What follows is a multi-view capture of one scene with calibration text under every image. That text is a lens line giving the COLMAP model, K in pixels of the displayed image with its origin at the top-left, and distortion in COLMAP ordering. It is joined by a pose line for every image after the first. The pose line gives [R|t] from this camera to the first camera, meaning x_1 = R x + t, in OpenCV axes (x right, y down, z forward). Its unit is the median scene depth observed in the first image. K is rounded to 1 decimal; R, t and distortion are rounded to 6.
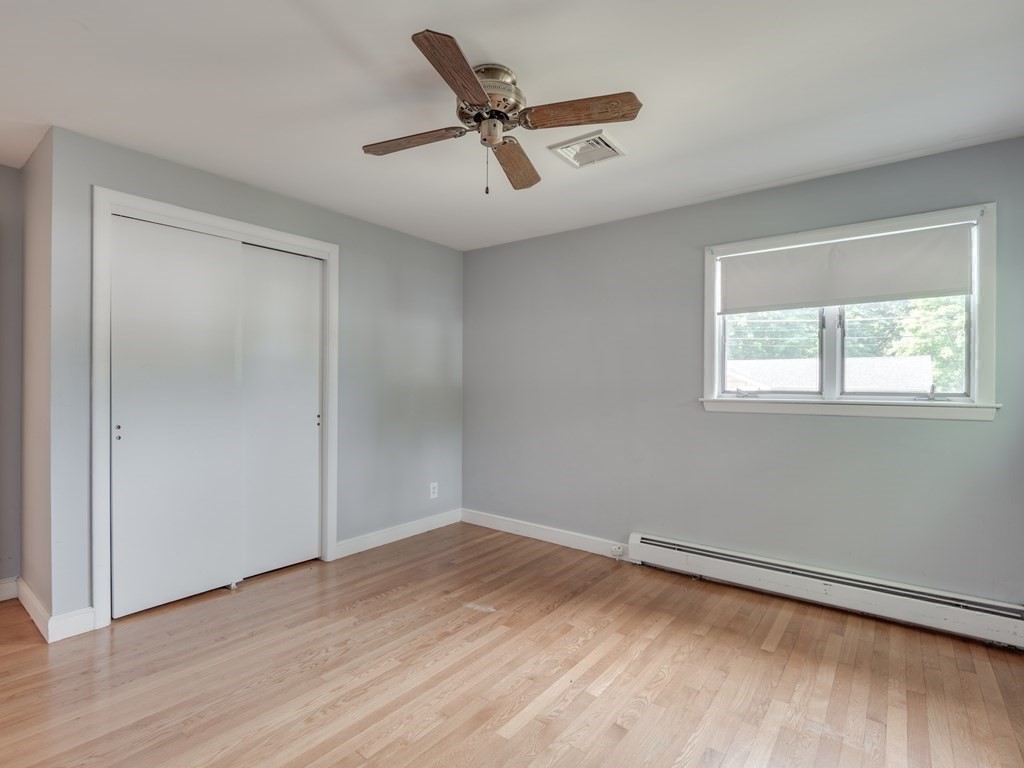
lens RADIAL K [[502.4, 0, 508.0], [0, 502.4, 383.3], [0, 0, 1]] dist [-0.012556, -0.002670]
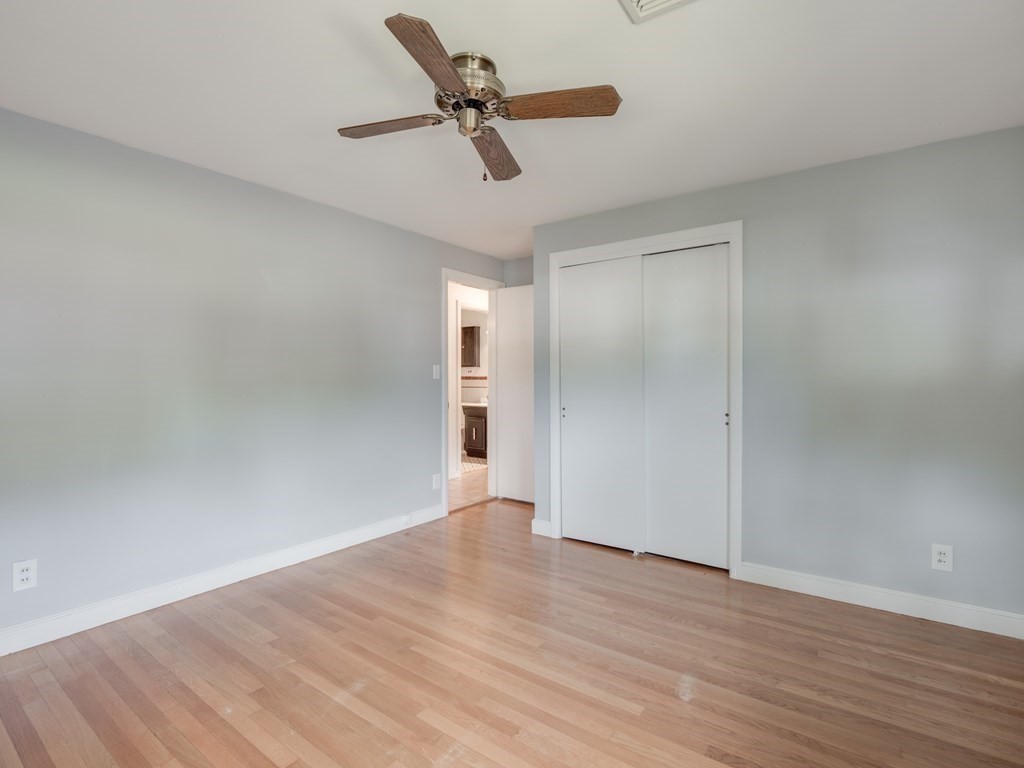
lens RADIAL K [[502.4, 0, 508.4], [0, 502.4, 381.8], [0, 0, 1]] dist [-0.012556, -0.002670]
pose [[0.034868, 0.000024, -0.999392, 0.595853], [0.000013, 1.000000, 0.000024, 0.006112], [0.999392, -0.000014, 0.034868, 0.653071]]
